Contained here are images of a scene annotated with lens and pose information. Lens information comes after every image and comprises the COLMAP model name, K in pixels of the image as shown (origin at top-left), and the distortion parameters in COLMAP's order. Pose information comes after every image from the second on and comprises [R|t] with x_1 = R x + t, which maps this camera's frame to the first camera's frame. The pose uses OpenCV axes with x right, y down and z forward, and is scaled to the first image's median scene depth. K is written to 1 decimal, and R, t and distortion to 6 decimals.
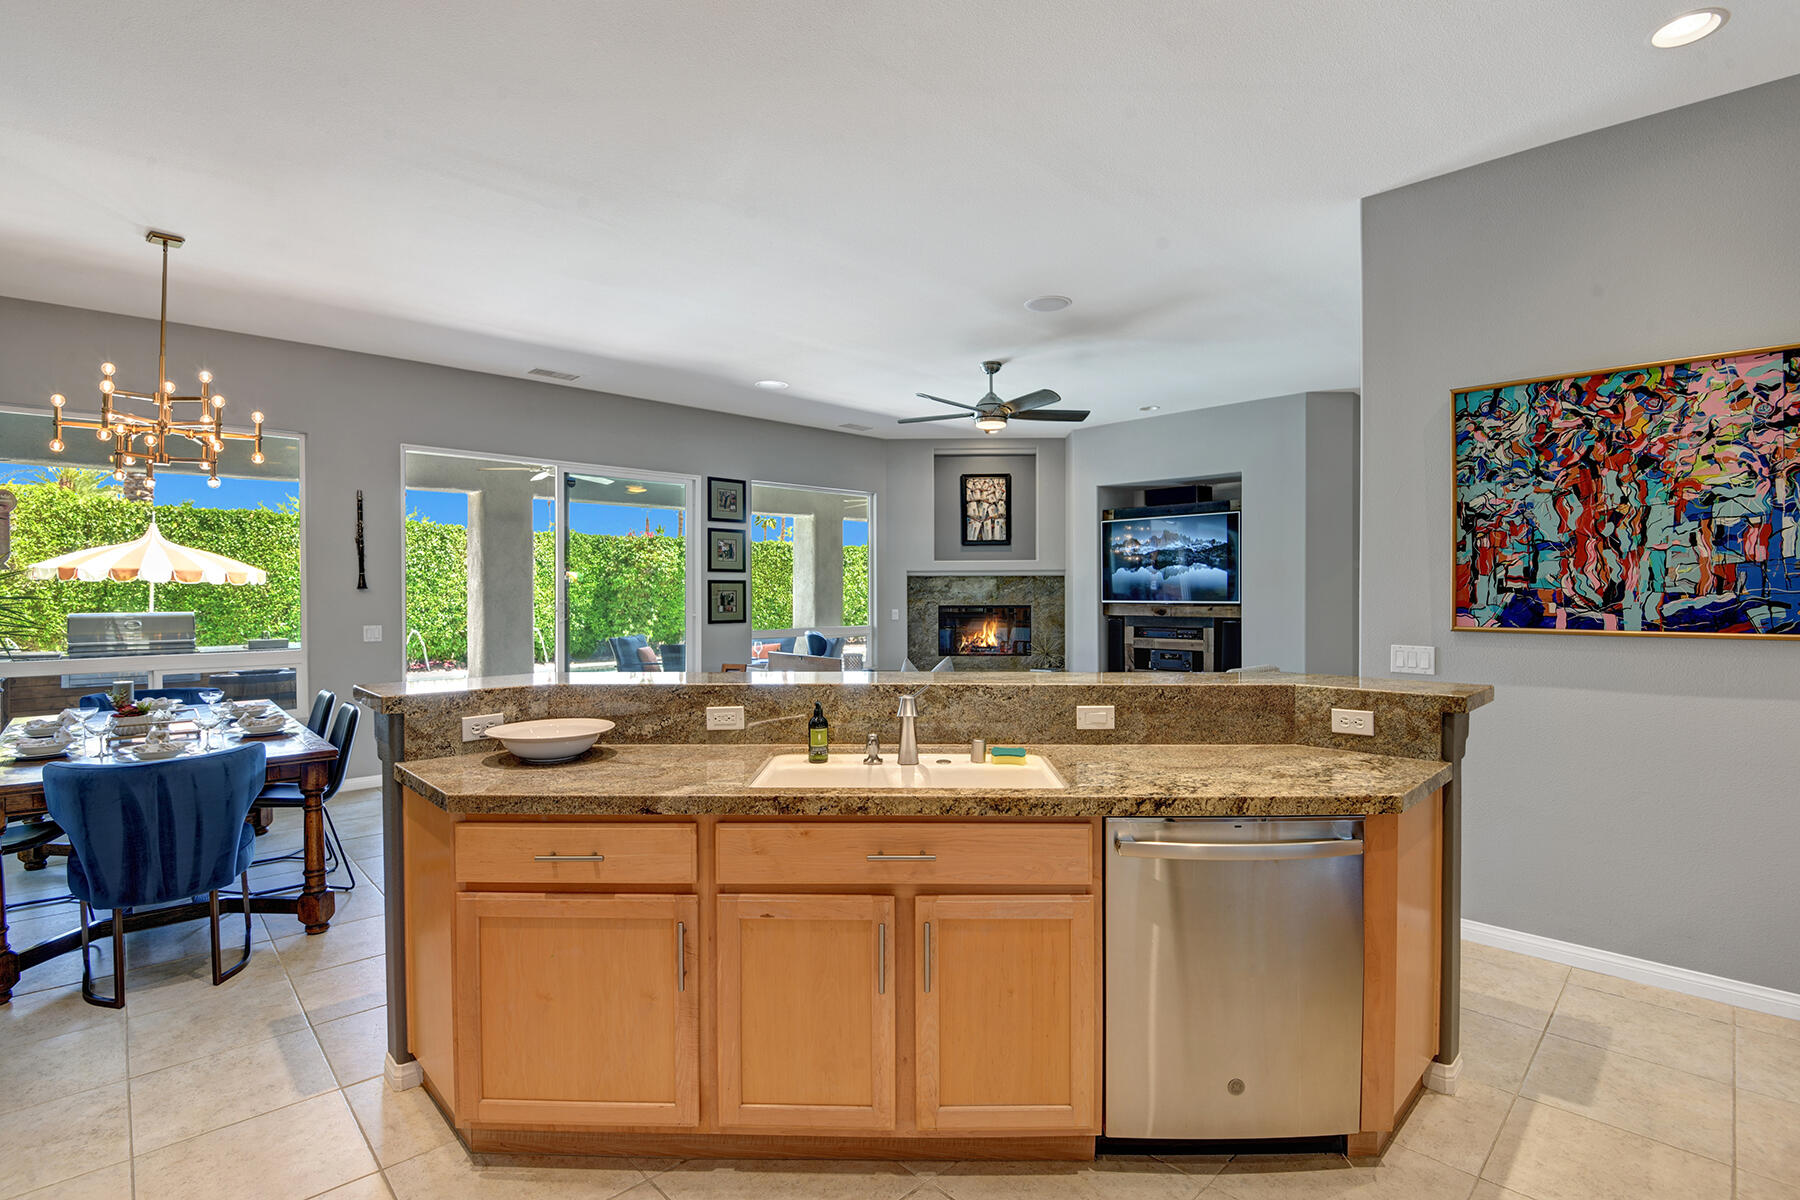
lens RADIAL K [[830.2, 0, 907.7], [0, 830.2, 593.7], [0, 0, 1]] dist [-0.030664, -0.005458]
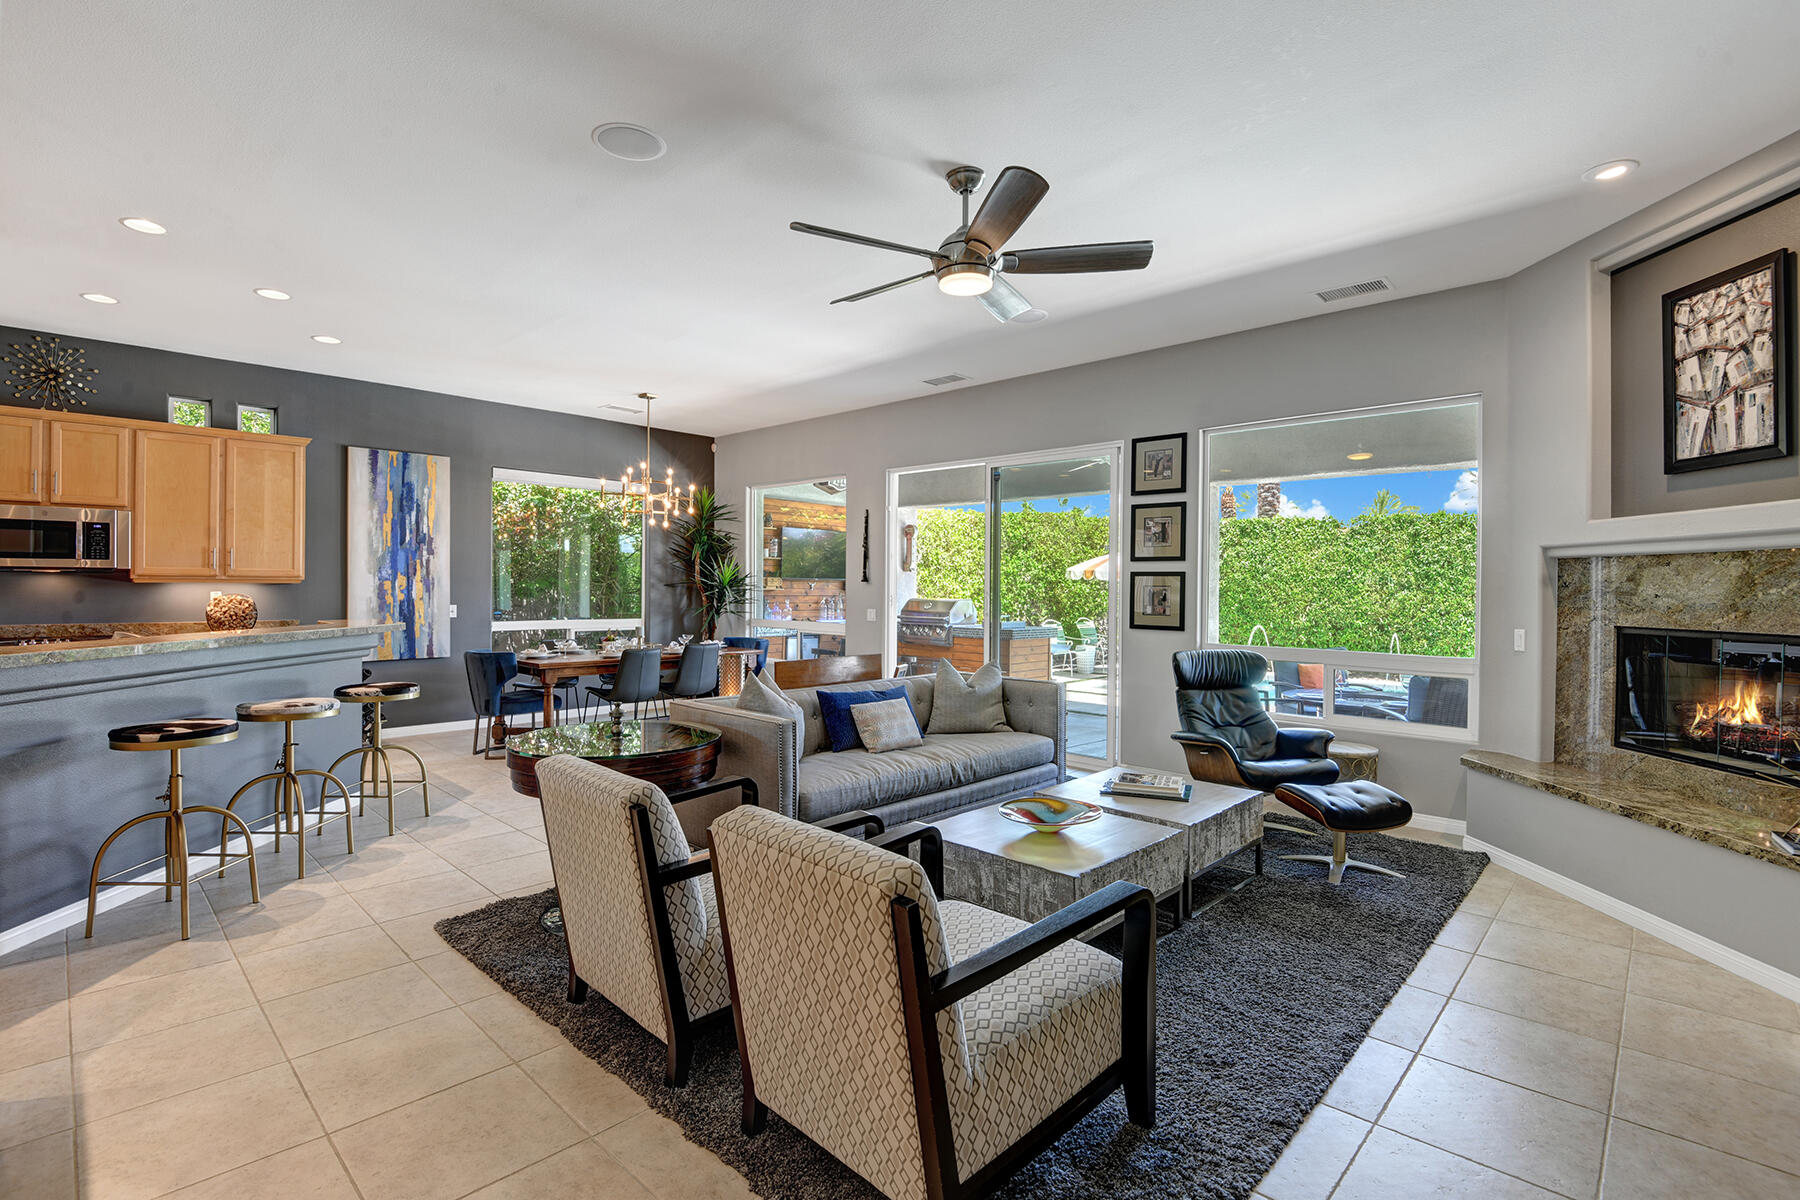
lens RADIAL K [[830.2, 0, 893.7], [0, 830.2, 590.6], [0, 0, 1]] dist [-0.030664, -0.005458]
pose [[0.019527, 0.006446, -0.999789, 0.550489], [-0.015190, 0.999866, 0.006150, -0.000515], [0.999694, 0.015067, 0.019622, 0.790505]]
